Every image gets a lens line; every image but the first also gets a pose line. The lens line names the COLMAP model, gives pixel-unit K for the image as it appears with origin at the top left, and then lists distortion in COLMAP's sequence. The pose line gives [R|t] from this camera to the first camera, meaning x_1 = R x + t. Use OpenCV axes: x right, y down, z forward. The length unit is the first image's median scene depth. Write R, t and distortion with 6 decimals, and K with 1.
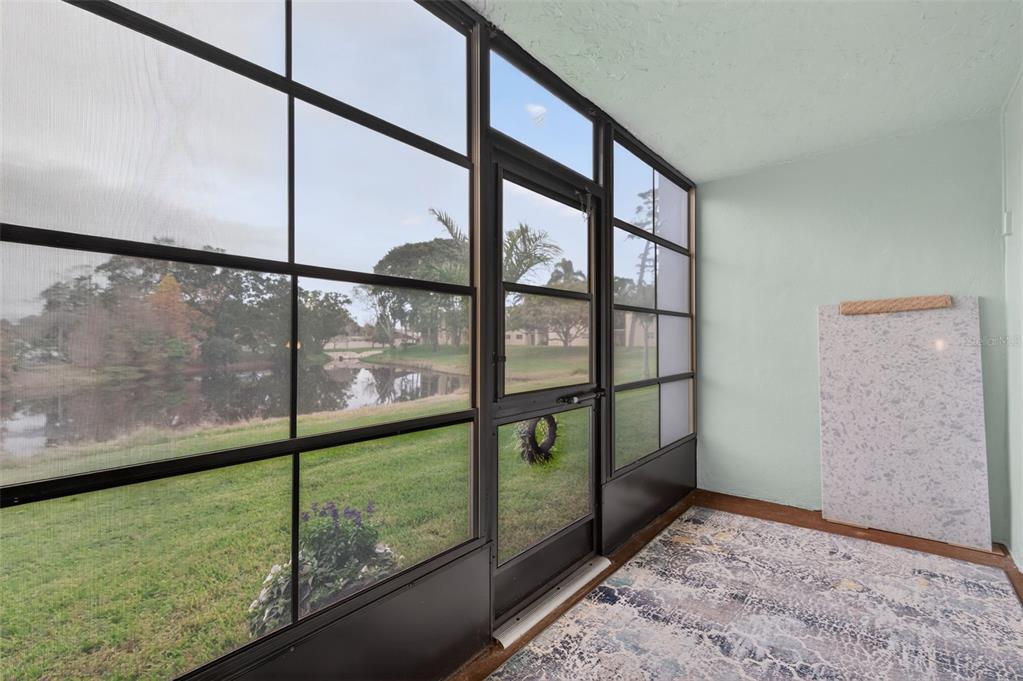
lens RADIAL K [[448.1, 0, 511.5], [0, 448.1, 340.5], [0, 0, 1]] dist [0.003321, -0.000081]
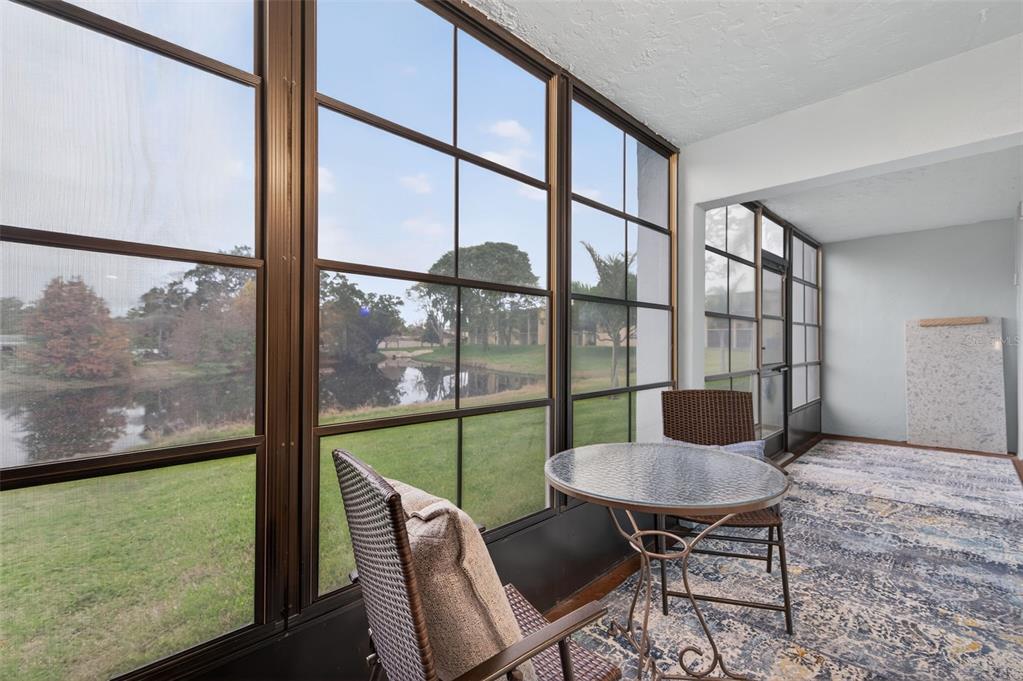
lens RADIAL K [[448.1, 0, 511.5], [0, 448.1, 340.5], [0, 0, 1]] dist [0.003321, -0.000081]
pose [[0.996578, 0.003207, -0.082599, -0.088457], [-0.003223, 0.999995, -0.000058, 0.000216], [0.082599, 0.000324, 0.996583, -0.109774]]
